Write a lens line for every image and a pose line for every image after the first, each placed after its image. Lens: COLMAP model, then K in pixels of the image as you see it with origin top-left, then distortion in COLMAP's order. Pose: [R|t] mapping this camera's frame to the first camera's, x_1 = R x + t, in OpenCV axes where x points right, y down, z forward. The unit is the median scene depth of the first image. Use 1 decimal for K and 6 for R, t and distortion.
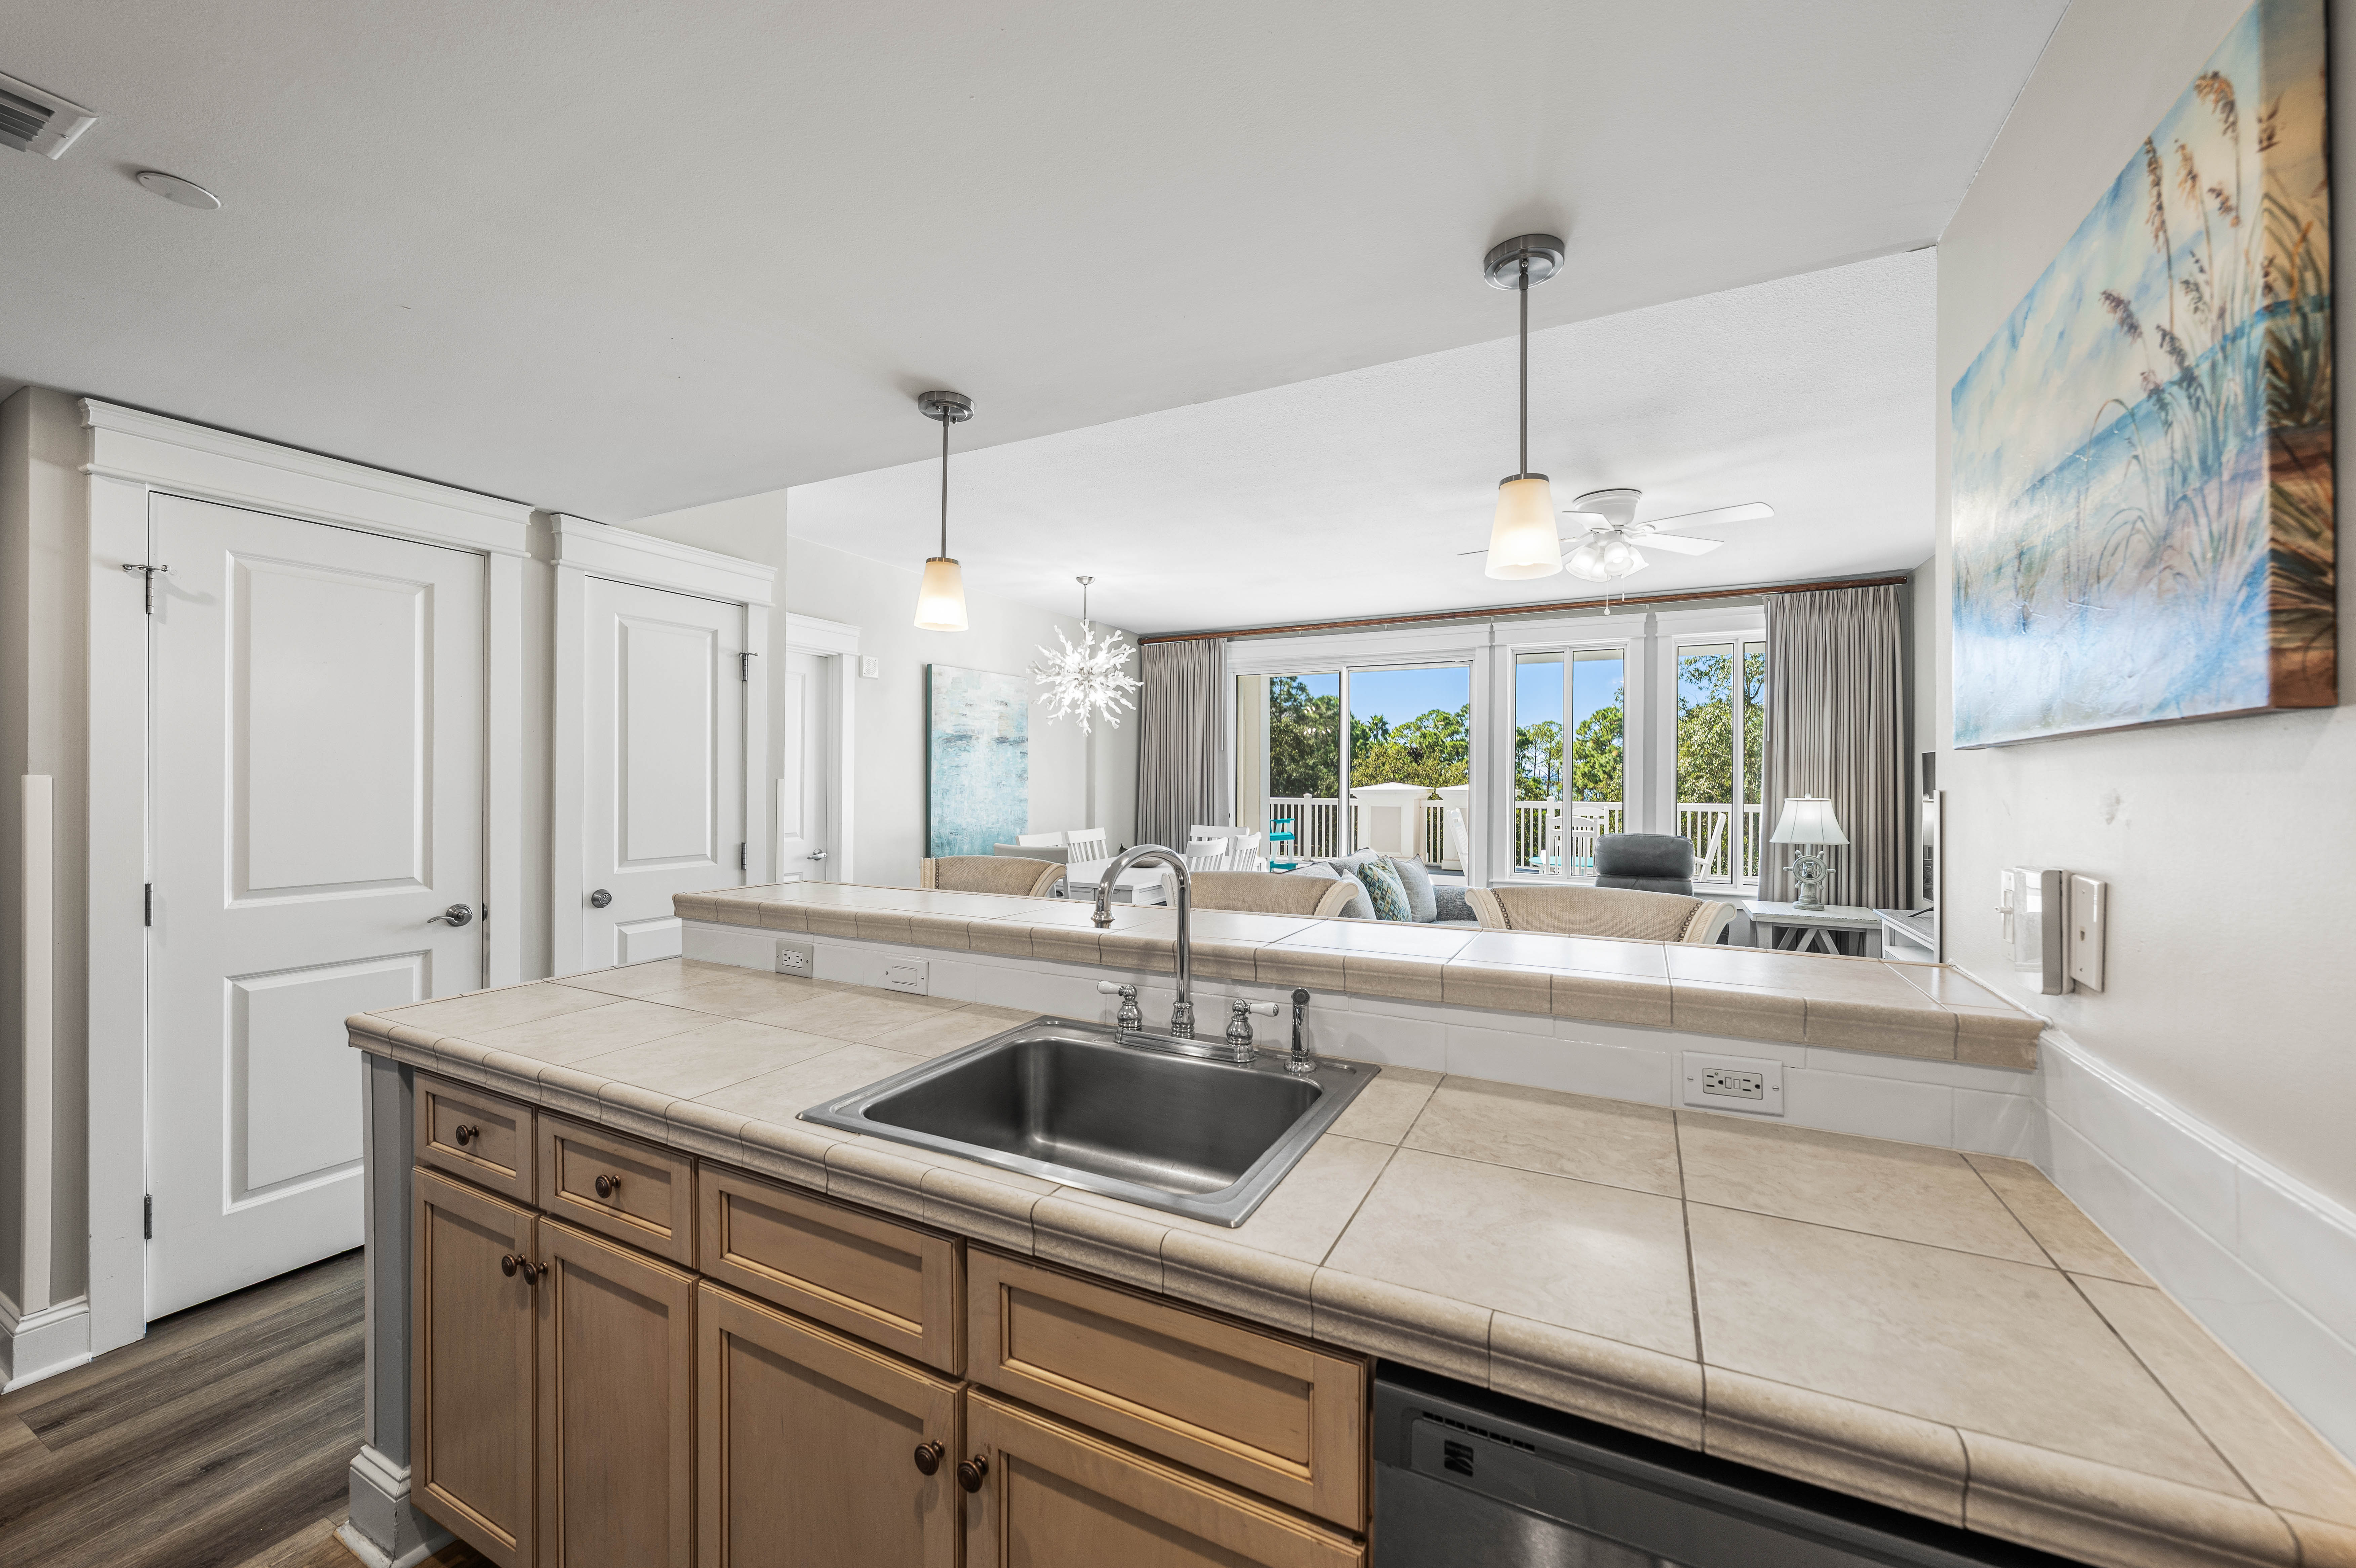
lens RADIAL K [[905.6, 0, 1172.6], [0, 905.6, 783.7], [0, 0, 1]] dist [-0.000908, -0.000017]
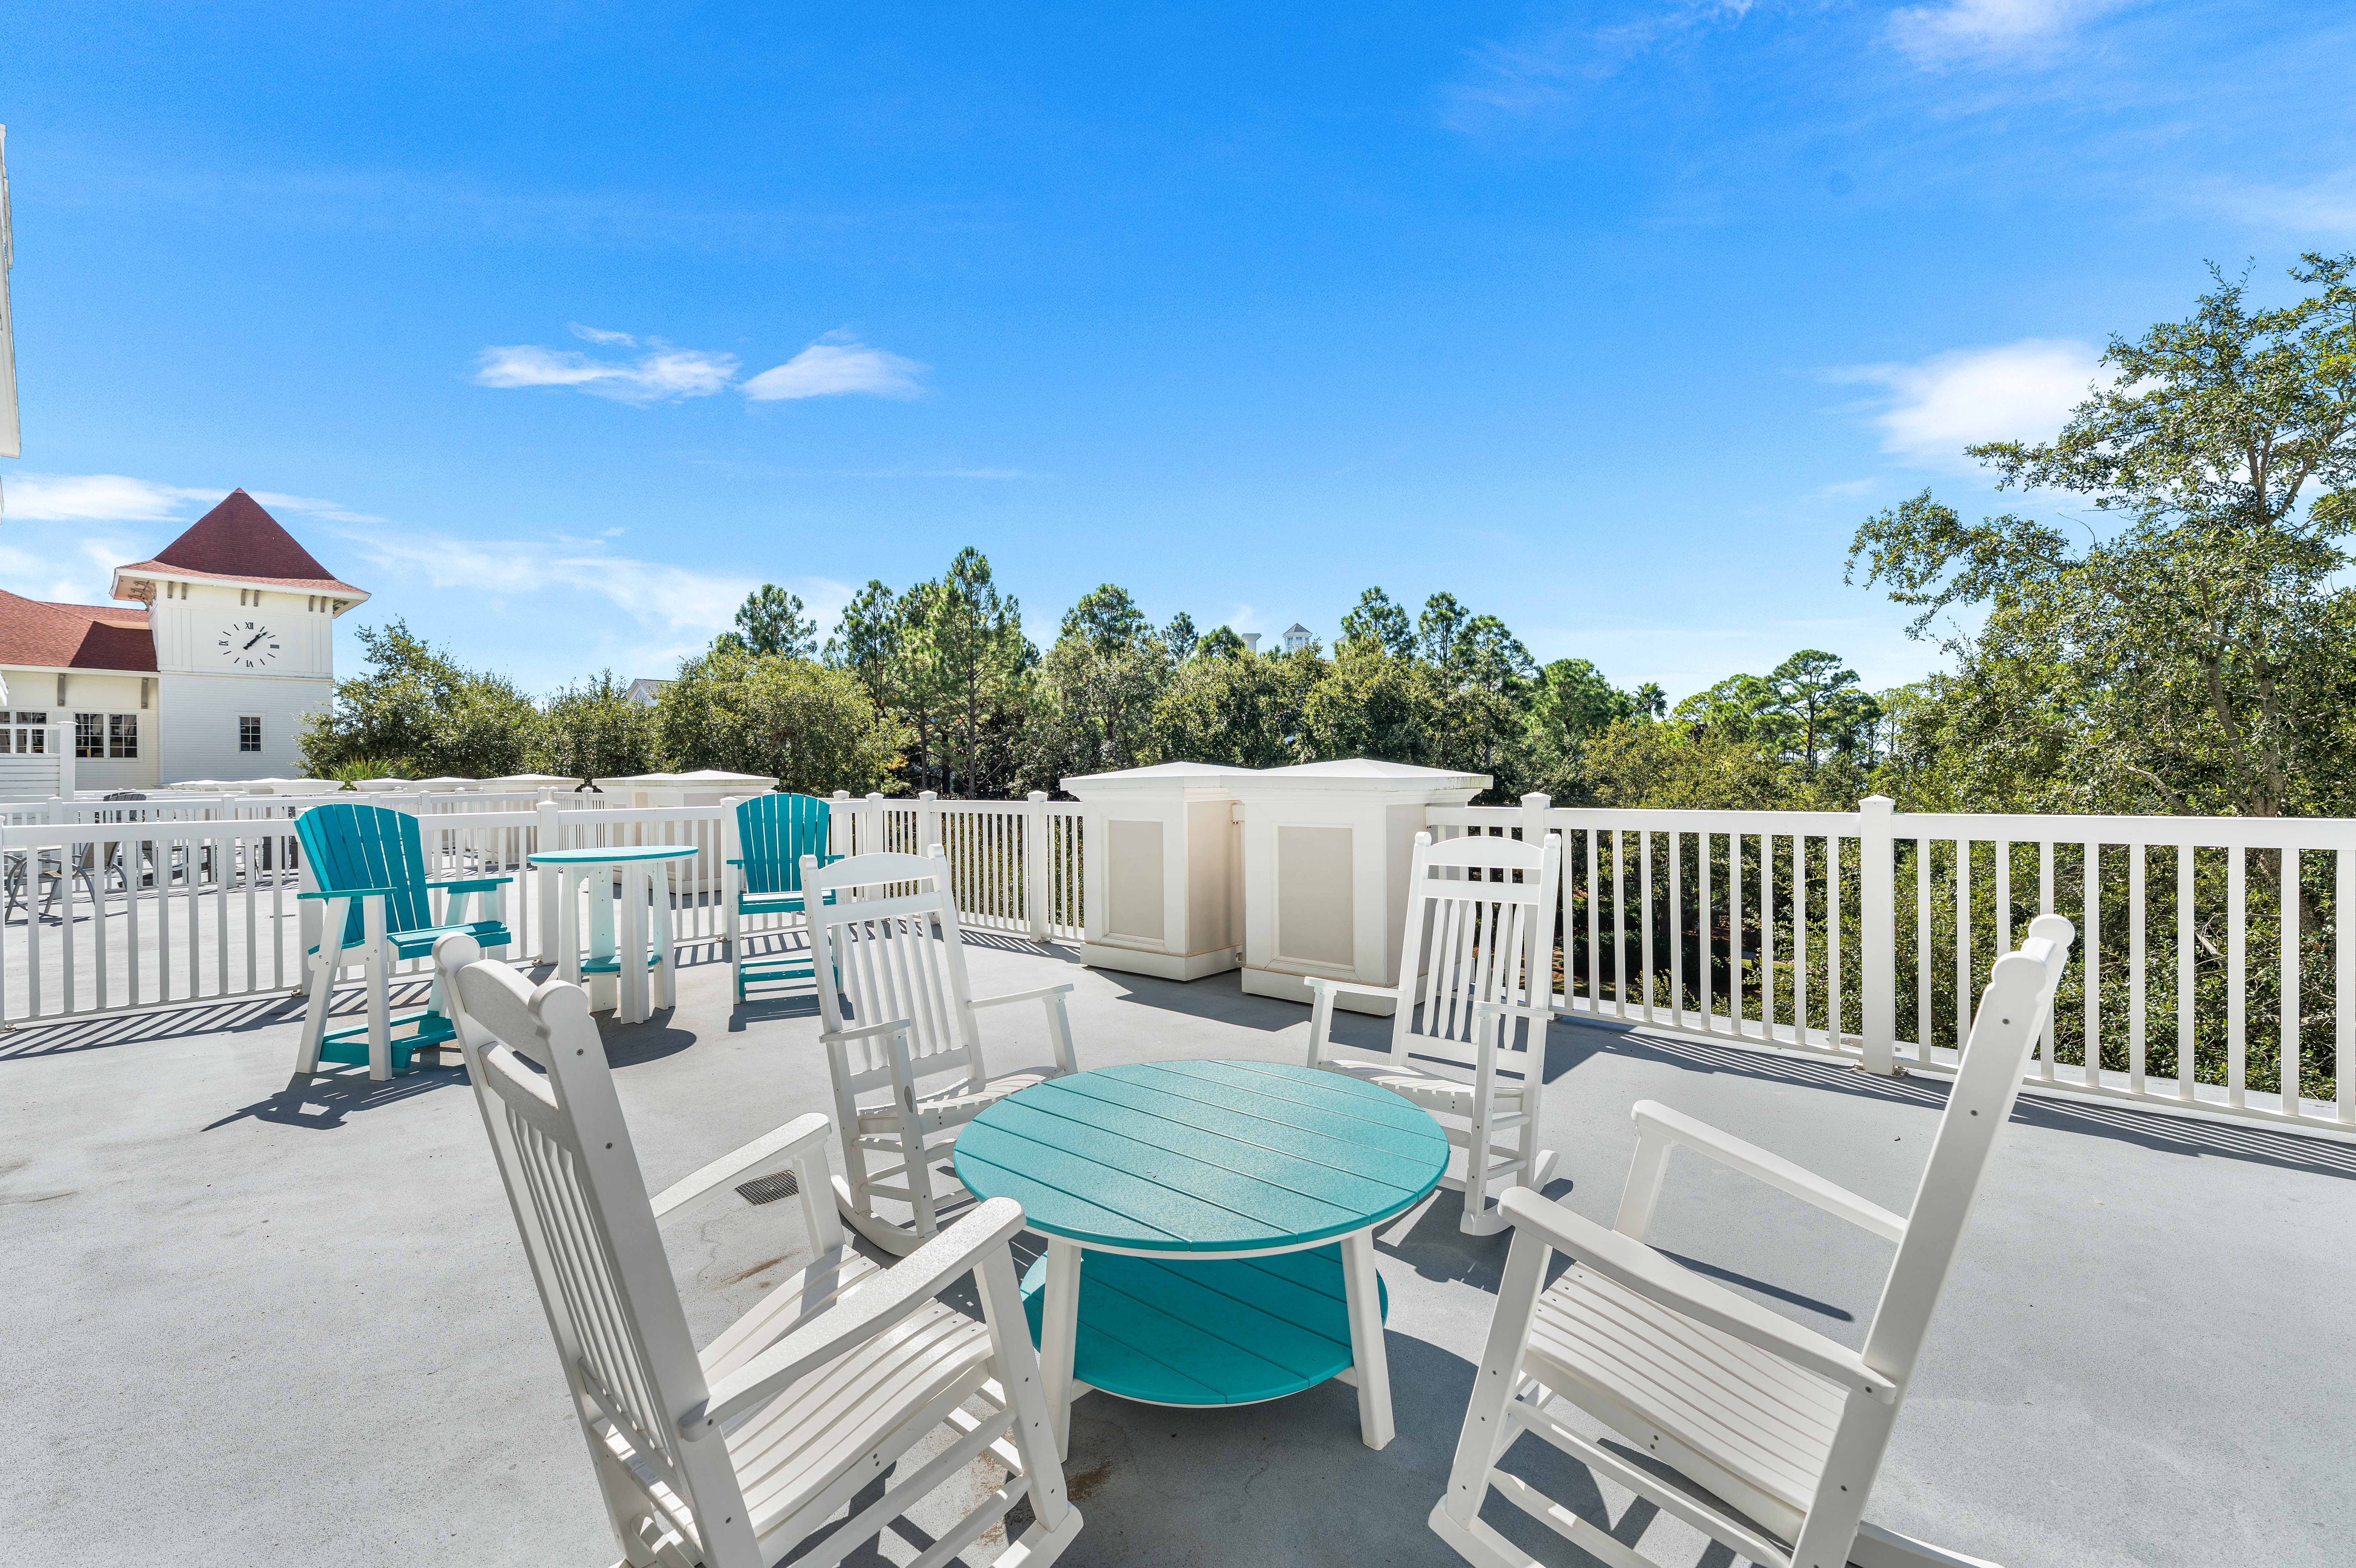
lens RADIAL K [[1005.0, 0, 1189.1], [0, 1005.0, 784.8], [0, 0, 1]] dist [0.001011, -0.000078]
pose [[0.969188, -0.013359, -0.245958, 0.852933], [0.014381, 0.999894, 0.002358, 0.019006], [0.245900, -0.005823, 0.969278, 1.349061]]
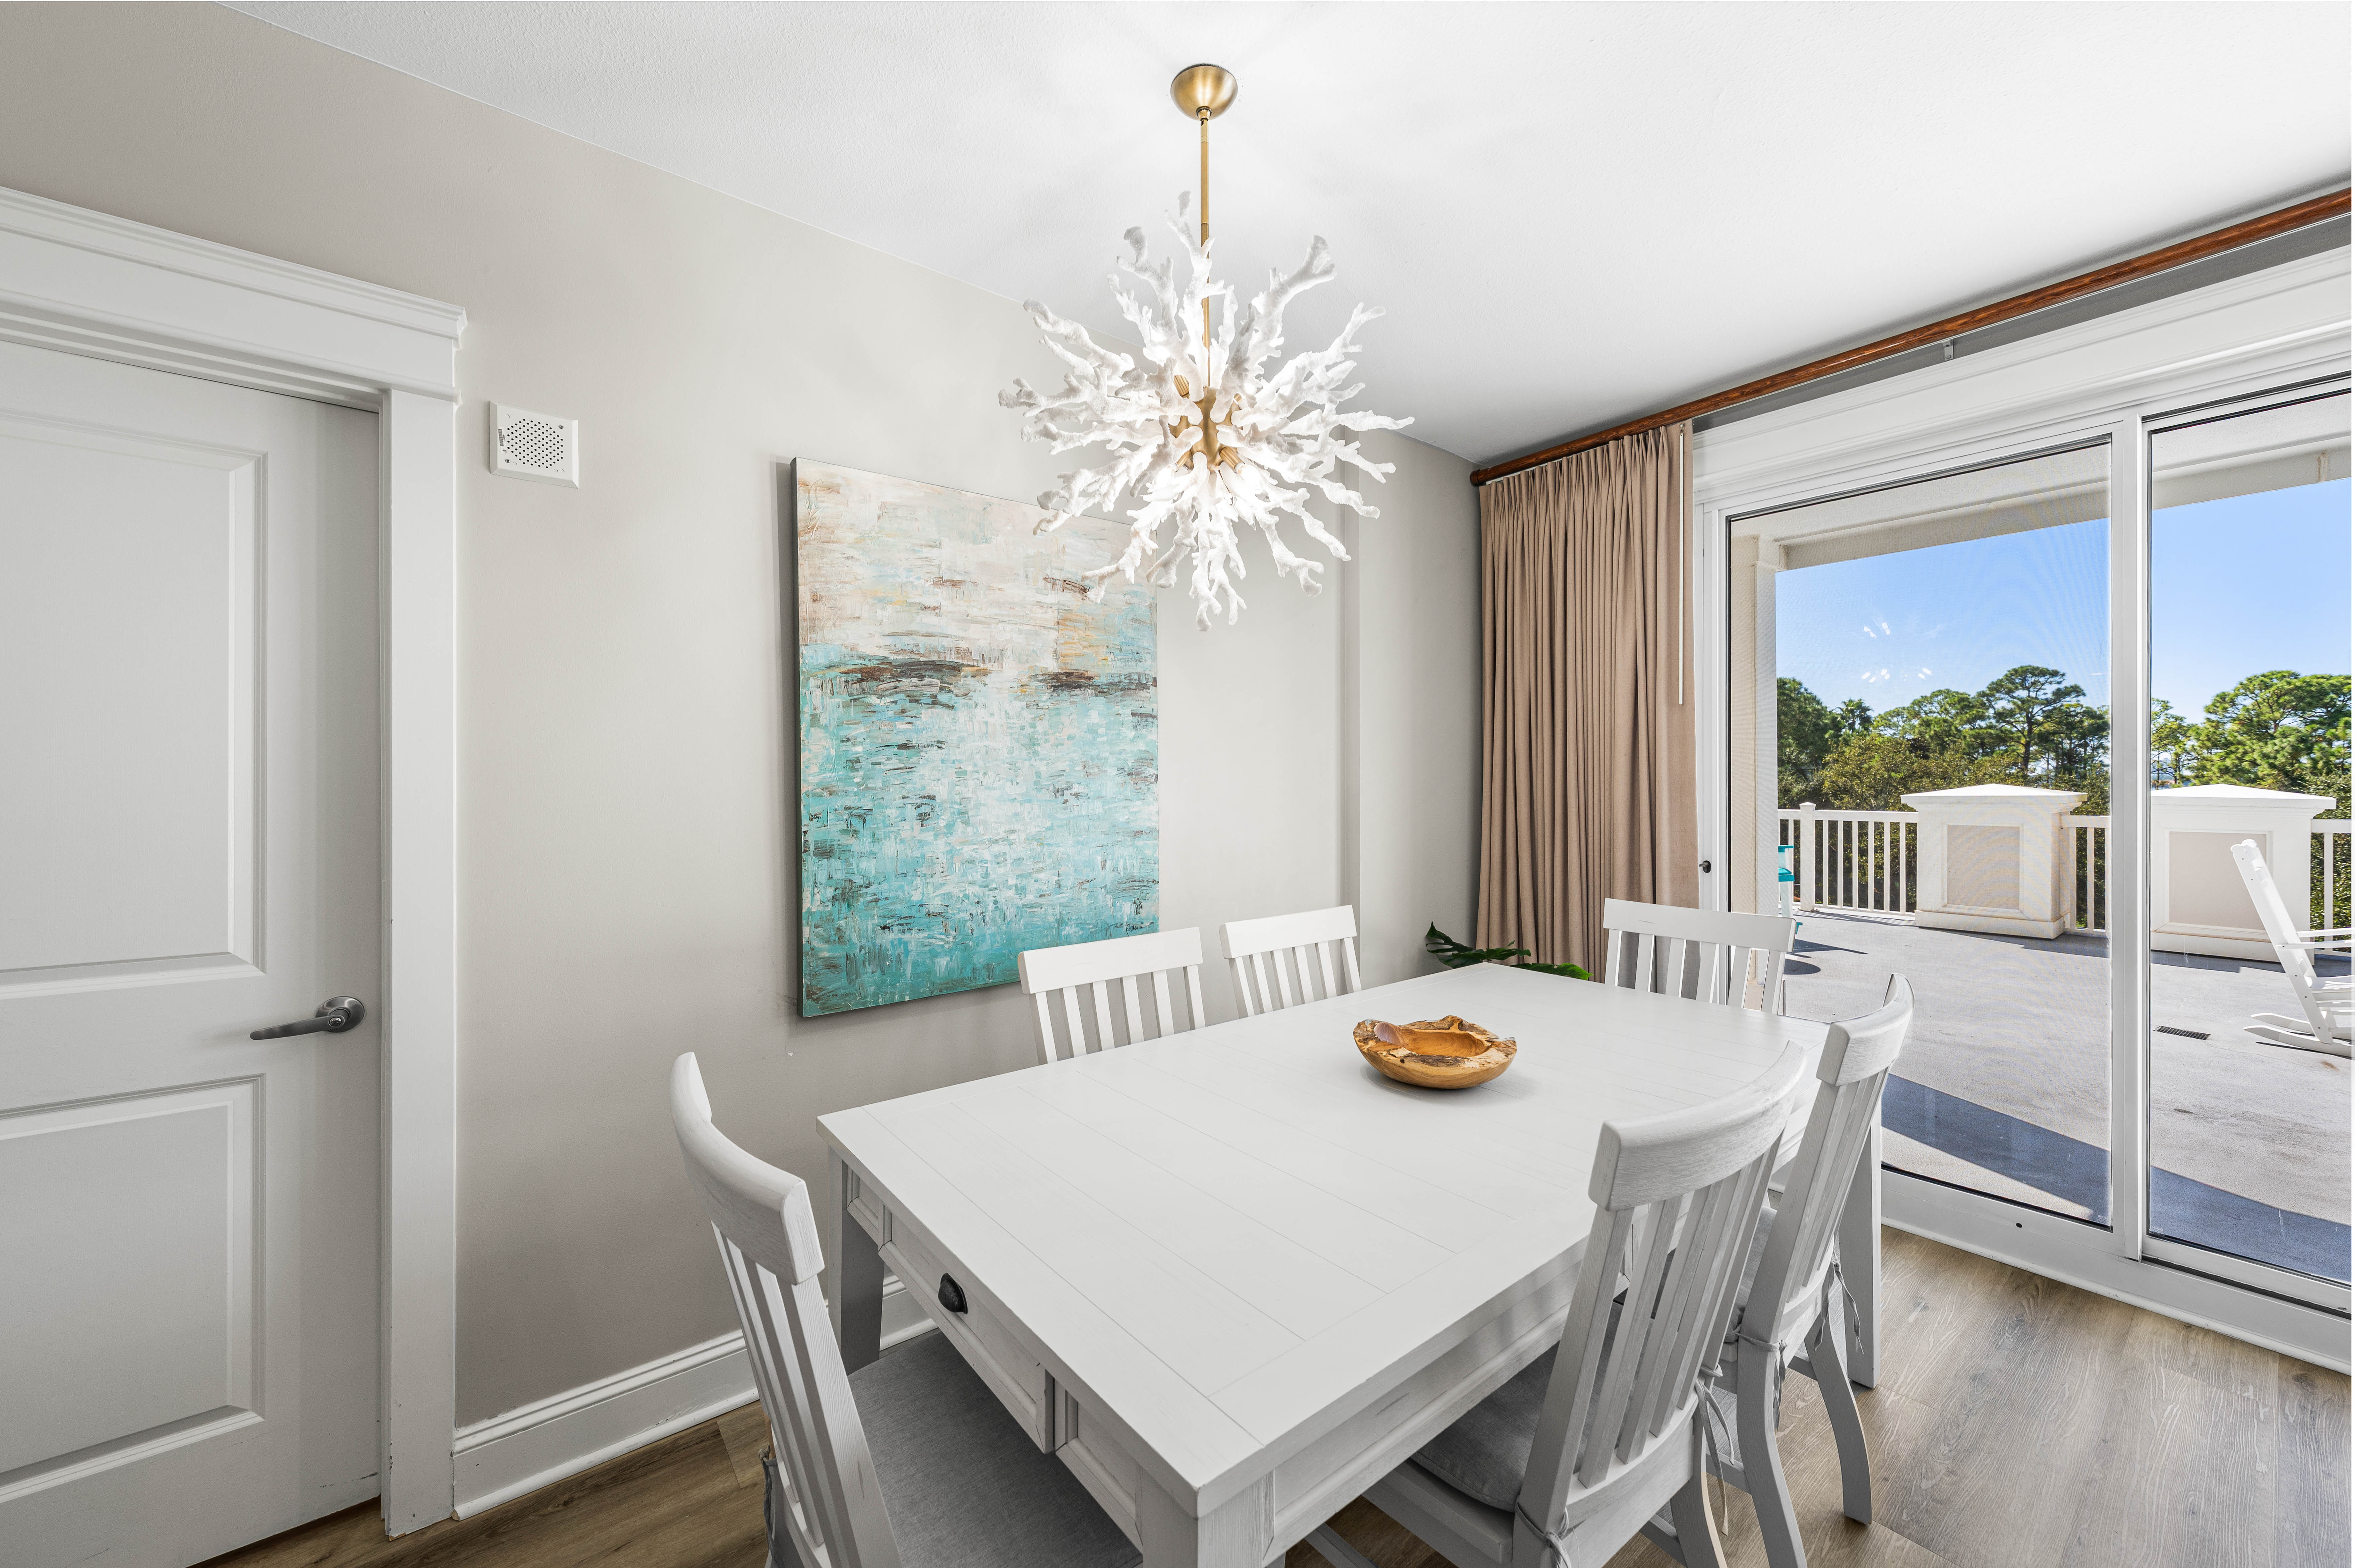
lens RADIAL K [[871.9, 0, 1172.7], [0, 871.9, 785.3], [0, 0, 1]] dist [0.001068, 0.000396]
pose [[0.908587, -0.005562, -0.417659, 0.009765], [0.004601, 0.999984, -0.003306, -0.001215], [0.417670, 0.001082, 0.908598, 0.676568]]
